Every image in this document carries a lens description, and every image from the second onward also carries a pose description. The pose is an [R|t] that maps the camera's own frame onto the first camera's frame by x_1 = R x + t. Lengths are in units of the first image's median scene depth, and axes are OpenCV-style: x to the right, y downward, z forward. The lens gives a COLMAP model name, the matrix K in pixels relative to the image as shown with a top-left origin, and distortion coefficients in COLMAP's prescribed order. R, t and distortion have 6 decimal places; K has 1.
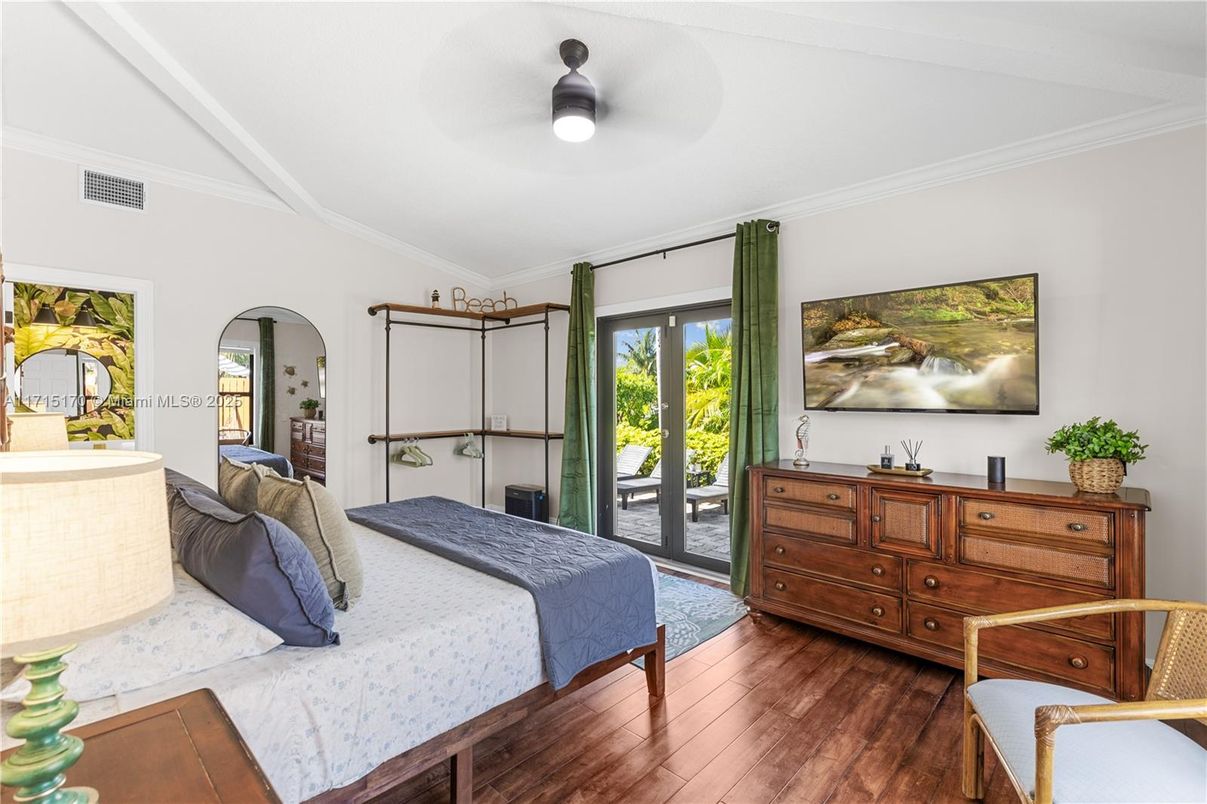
lens RADIAL K [[537.7, 0, 604.3], [0, 537.7, 402.5], [0, 0, 1]] dist [0.000210, -0.000044]
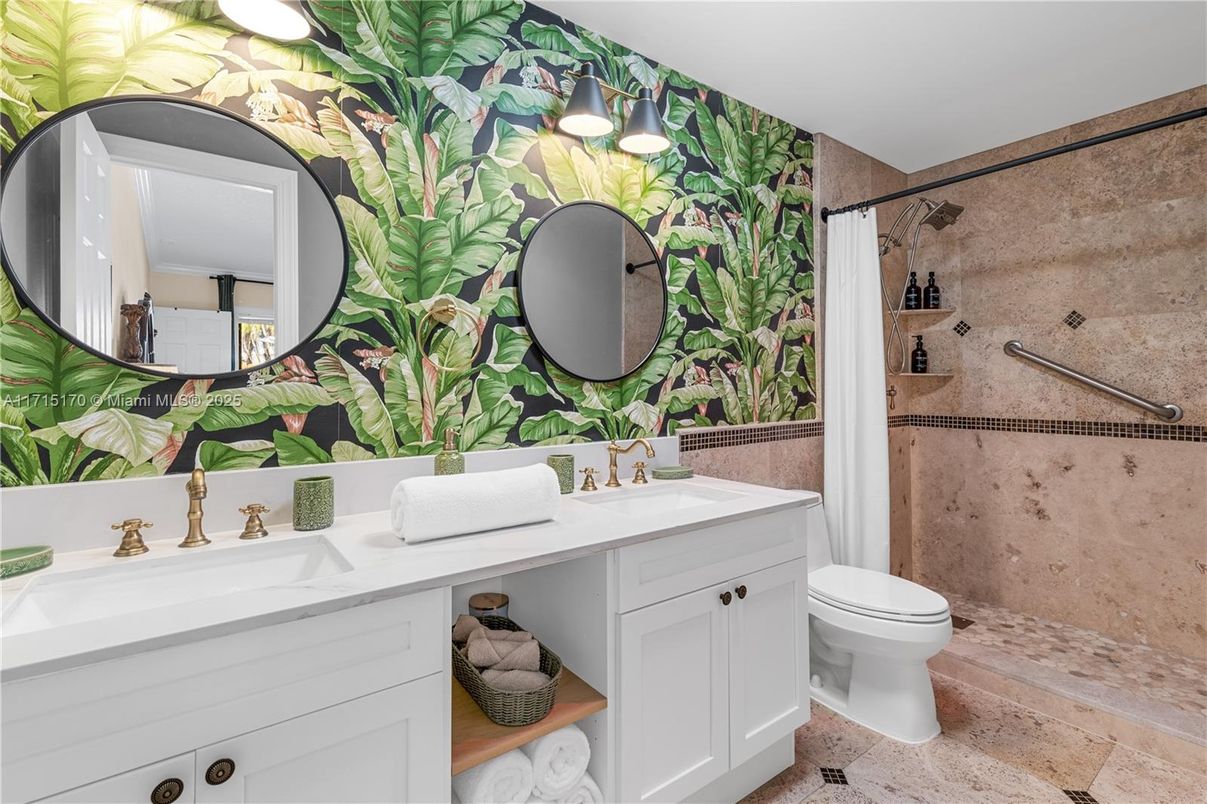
lens RADIAL K [[537.7, 0, 602.7], [0, 537.7, 394.4], [0, 0, 1]] dist [0.000210, -0.000044]
pose [[0.984539, 0.001494, -0.175160, -0.735284], [-0.001443, 0.999999, 0.000423, 0.035010], [0.175161, -0.000164, 0.984540, 0.747928]]
